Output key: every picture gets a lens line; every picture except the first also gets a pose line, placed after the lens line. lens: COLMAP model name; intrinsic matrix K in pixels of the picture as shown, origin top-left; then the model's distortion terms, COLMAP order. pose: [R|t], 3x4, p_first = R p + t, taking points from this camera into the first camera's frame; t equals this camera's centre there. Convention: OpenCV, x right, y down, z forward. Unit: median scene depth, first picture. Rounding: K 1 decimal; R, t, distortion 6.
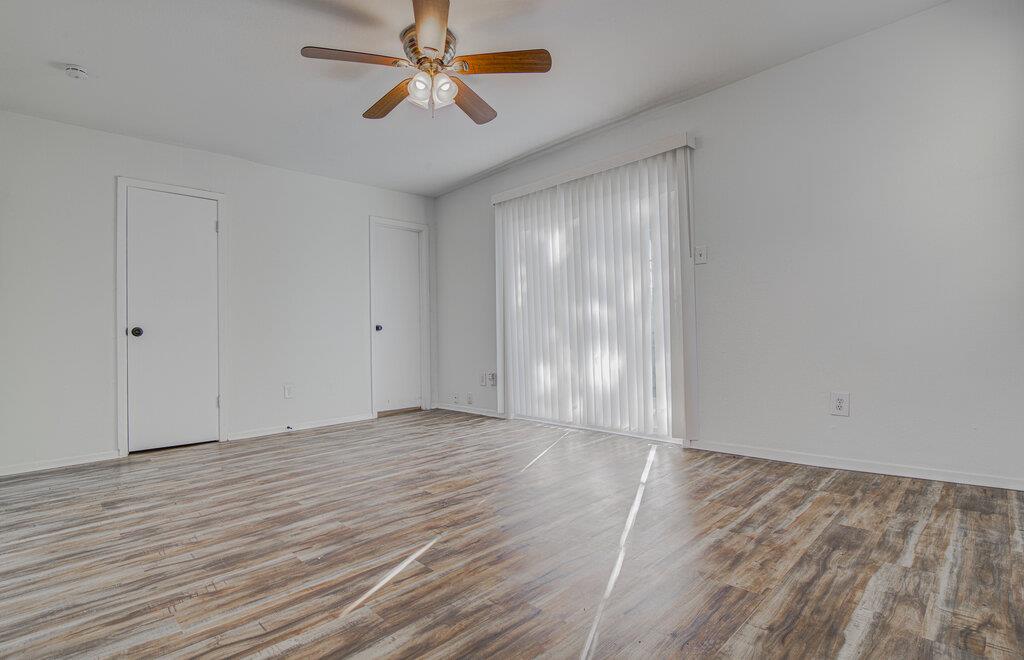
lens RADIAL K [[466.7, 0, 512.0], [0, 466.7, 332.6], [0, 0, 1]] dist [-0.003742, -0.000175]
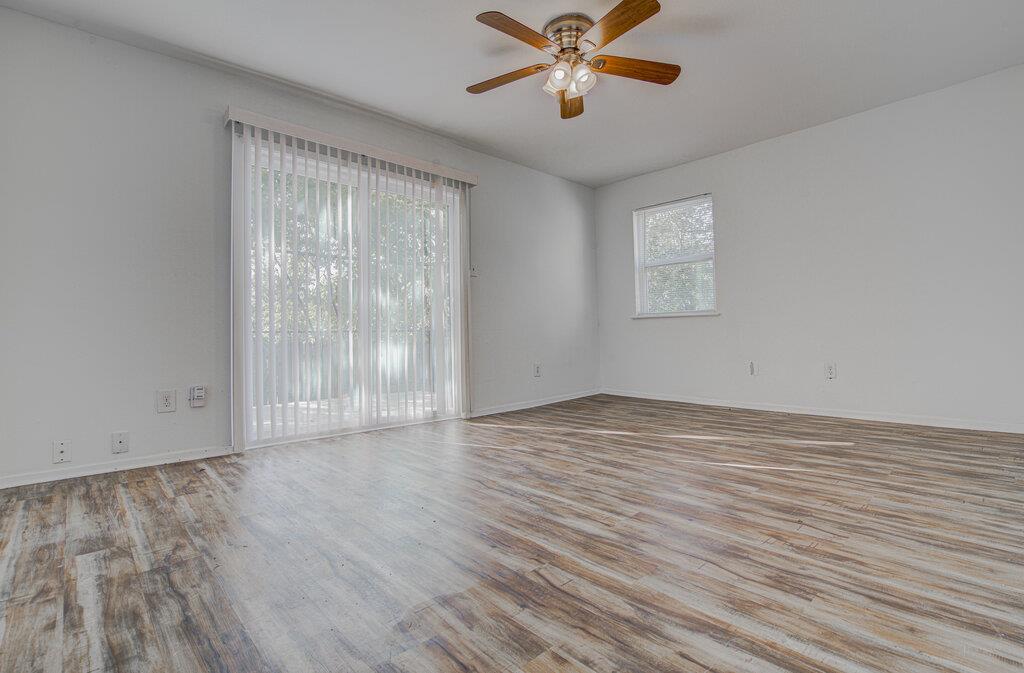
lens RADIAL K [[485.1, 0, 512.7], [0, 485.1, 334.1], [0, 0, 1]] dist [-0.001255, 0.000222]
pose [[0.019879, 0.028913, 0.999384, -1.672779], [-0.000292, 0.999582, -0.028913, 0.104965], [-0.999802, 0.000283, 0.019879, 1.536231]]
